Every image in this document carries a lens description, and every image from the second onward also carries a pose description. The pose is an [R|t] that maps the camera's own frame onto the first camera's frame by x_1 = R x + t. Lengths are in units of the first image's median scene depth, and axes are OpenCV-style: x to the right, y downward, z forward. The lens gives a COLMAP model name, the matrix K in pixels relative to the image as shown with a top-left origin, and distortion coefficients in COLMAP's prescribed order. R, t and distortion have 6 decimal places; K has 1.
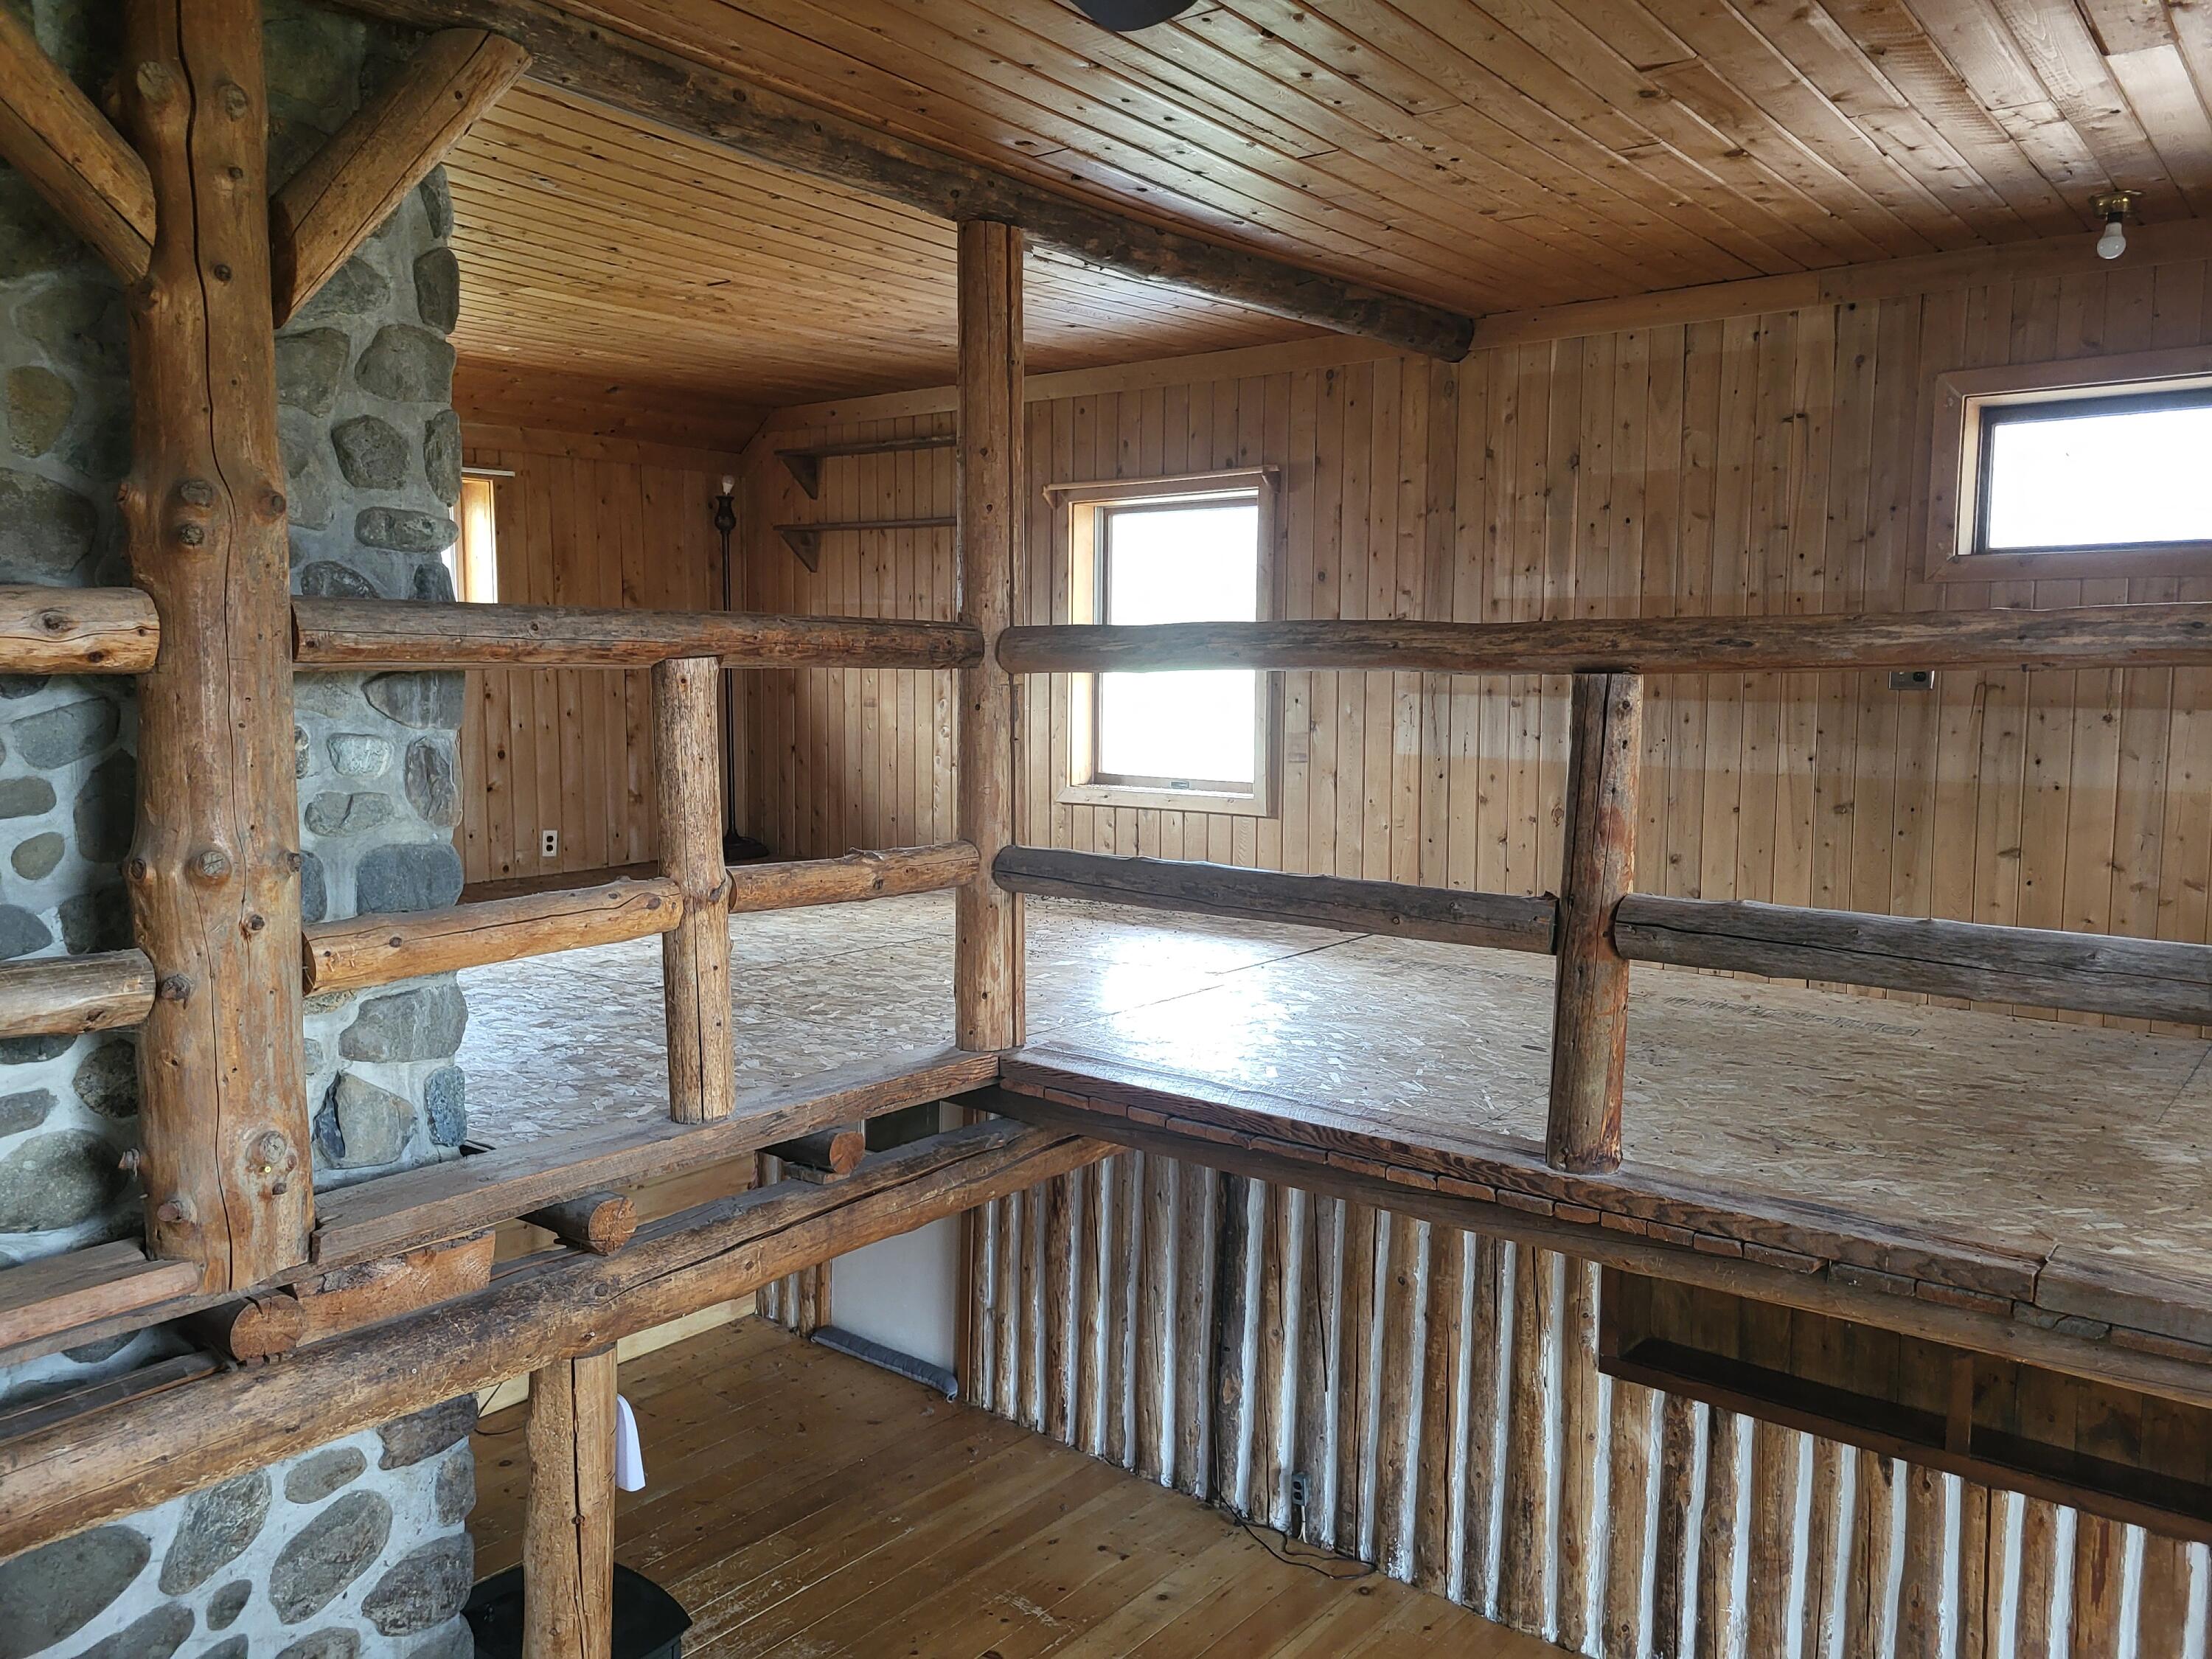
lens RADIAL K [[1674.2, 0, 1084.9], [0, 1674.2, 794.4], [0, 0, 1]] dist [0.063715, -0.044747]
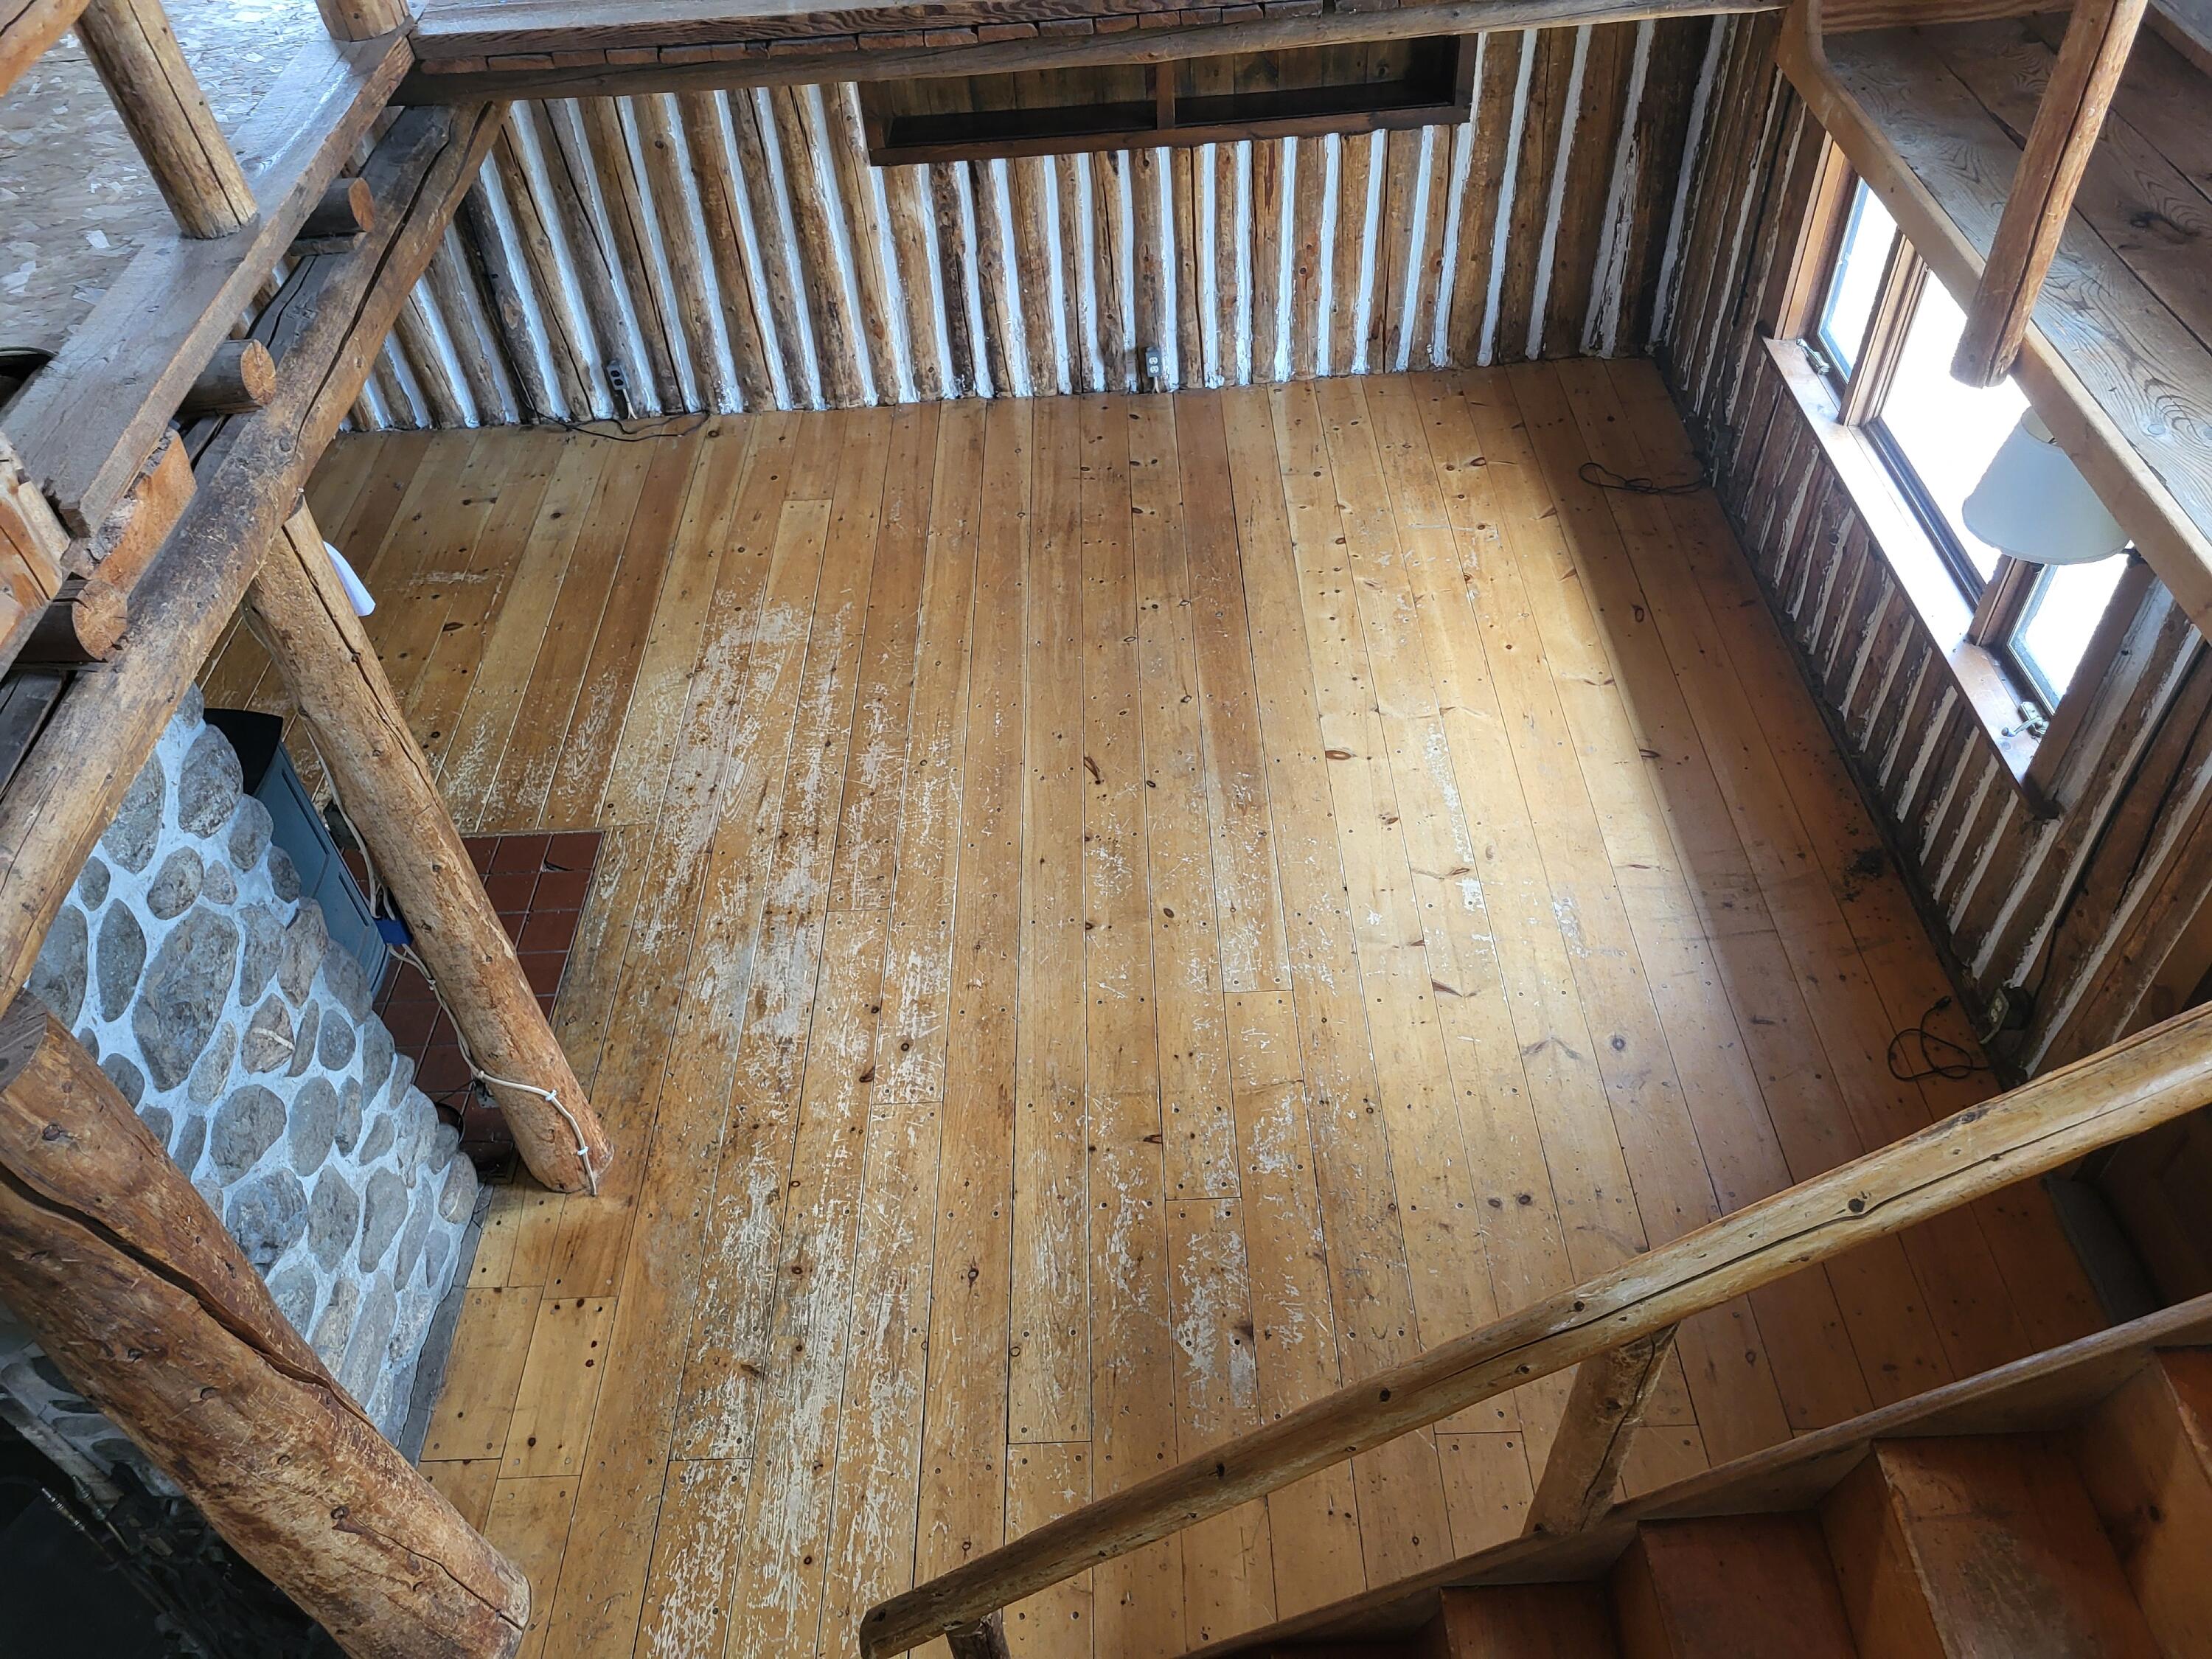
lens RADIAL K [[1674.2, 0, 1083.7], [0, 1674.2, 796.6], [0, 0, 1]] dist [0.063715, -0.044747]
pose [[0.771506, -0.492351, 0.402950, -0.265168], [0.124291, 0.737782, 0.663497, -0.073607], [-0.623963, -0.461809, 0.630398, 0.050681]]
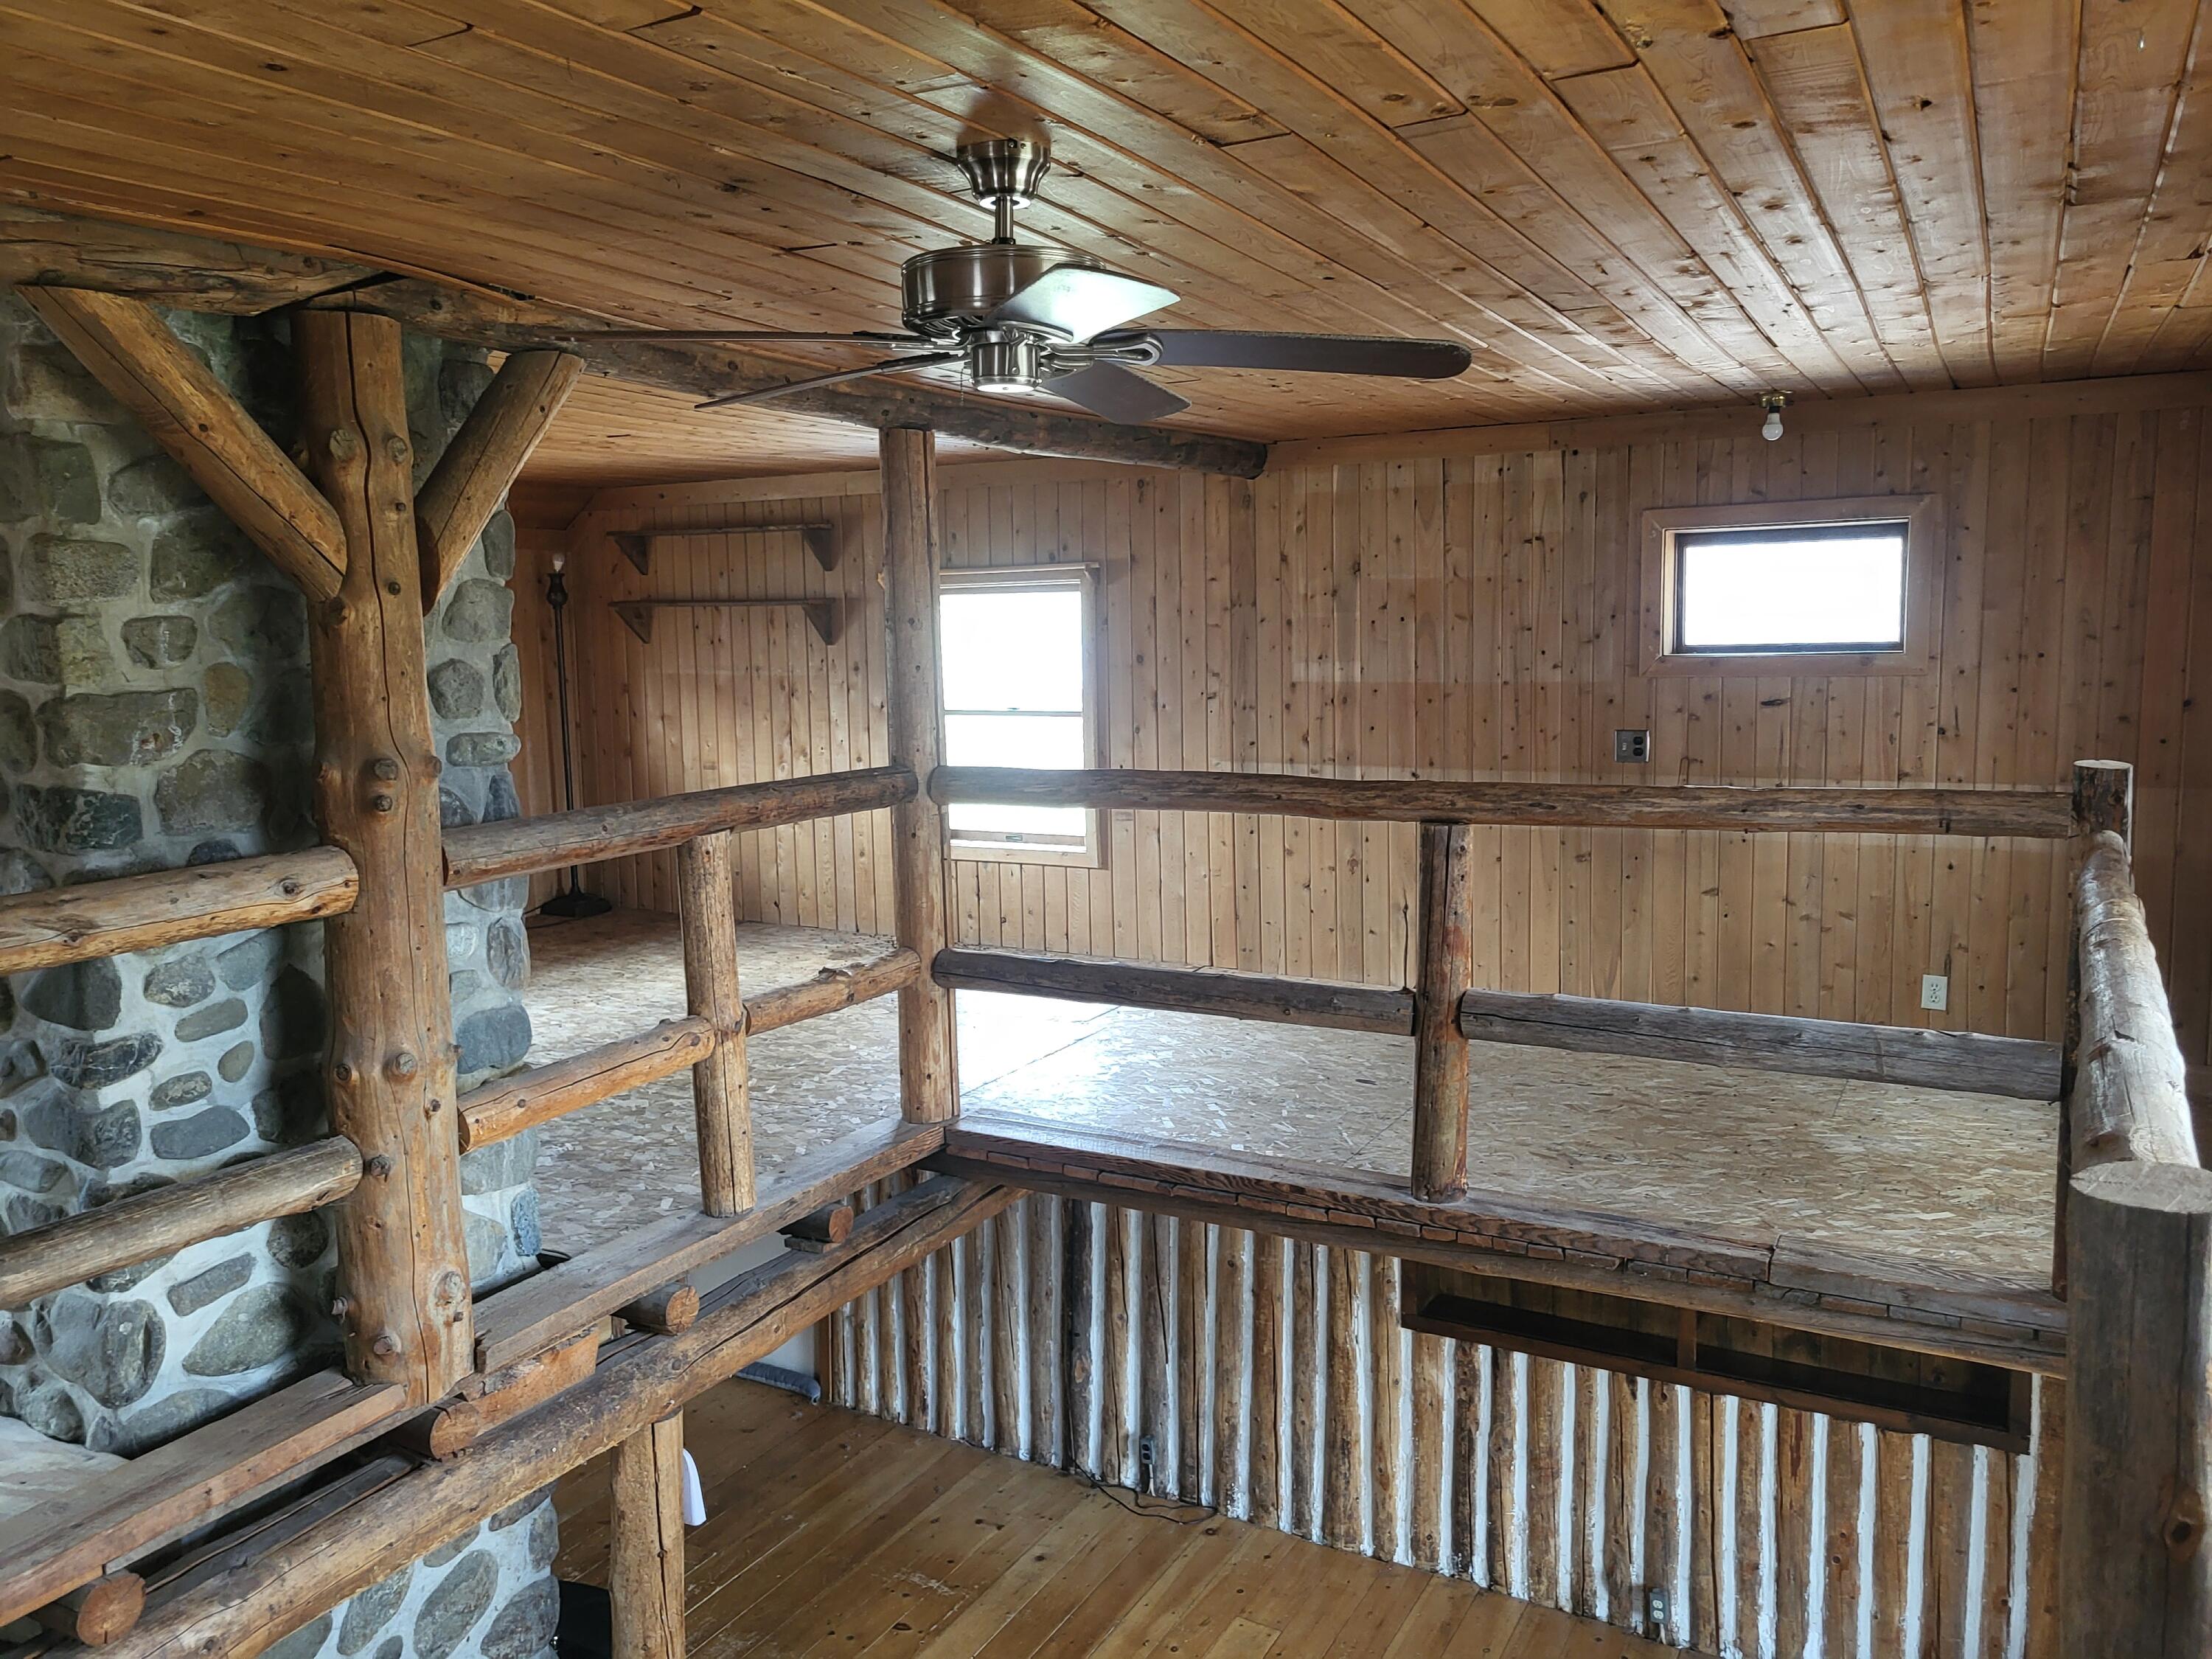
lens RADIAL K [[1674.2, 0, 1063.0], [0, 1674.2, 785.7], [0, 0, 1]] dist [0.063715, -0.044747]
pose [[0.986693, -0.044448, 0.156403, -0.117515], [0.041578, 0.998902, 0.021578, -0.088461], [-0.157191, -0.014788, 0.987458, -0.153318]]
